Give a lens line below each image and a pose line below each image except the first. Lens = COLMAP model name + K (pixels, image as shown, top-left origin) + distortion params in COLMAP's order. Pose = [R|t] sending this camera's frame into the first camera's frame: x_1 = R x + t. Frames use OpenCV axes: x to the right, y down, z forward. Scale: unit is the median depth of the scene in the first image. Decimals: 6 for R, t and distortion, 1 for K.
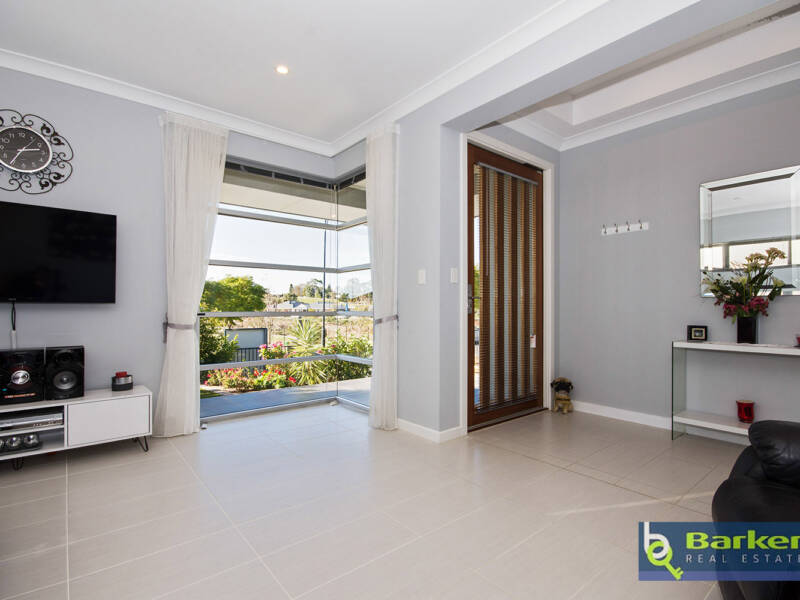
lens RADIAL K [[409.5, 0, 400.0], [0, 409.5, 300.0], [0, 0, 1]] dist [-0.009513, -0.000349]
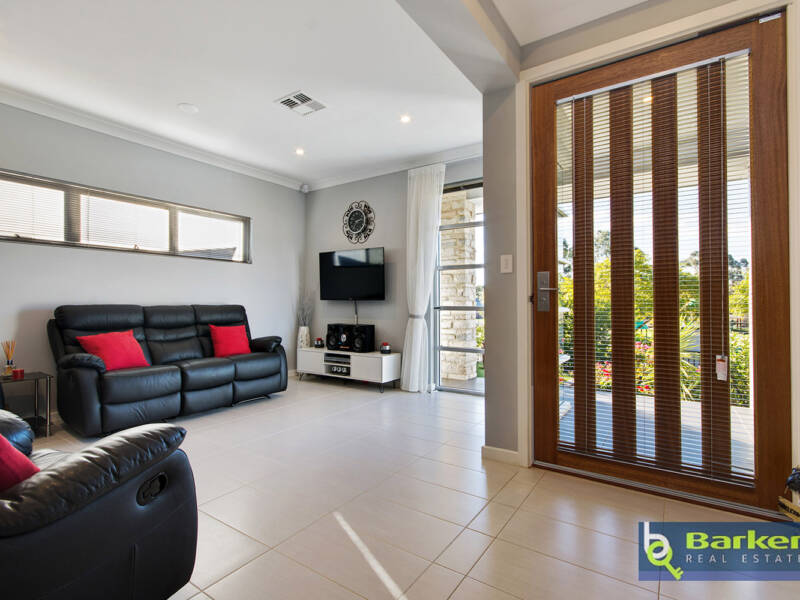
lens RADIAL K [[409.5, 0, 400.0], [0, 409.5, 300.0], [0, 0, 1]] dist [-0.009513, -0.000349]
pose [[0.271330, -0.008896, -0.962445, 0.944744], [0.014138, 0.999886, -0.005256, 0.015793], [0.962383, -0.012181, 0.271424, 0.634608]]
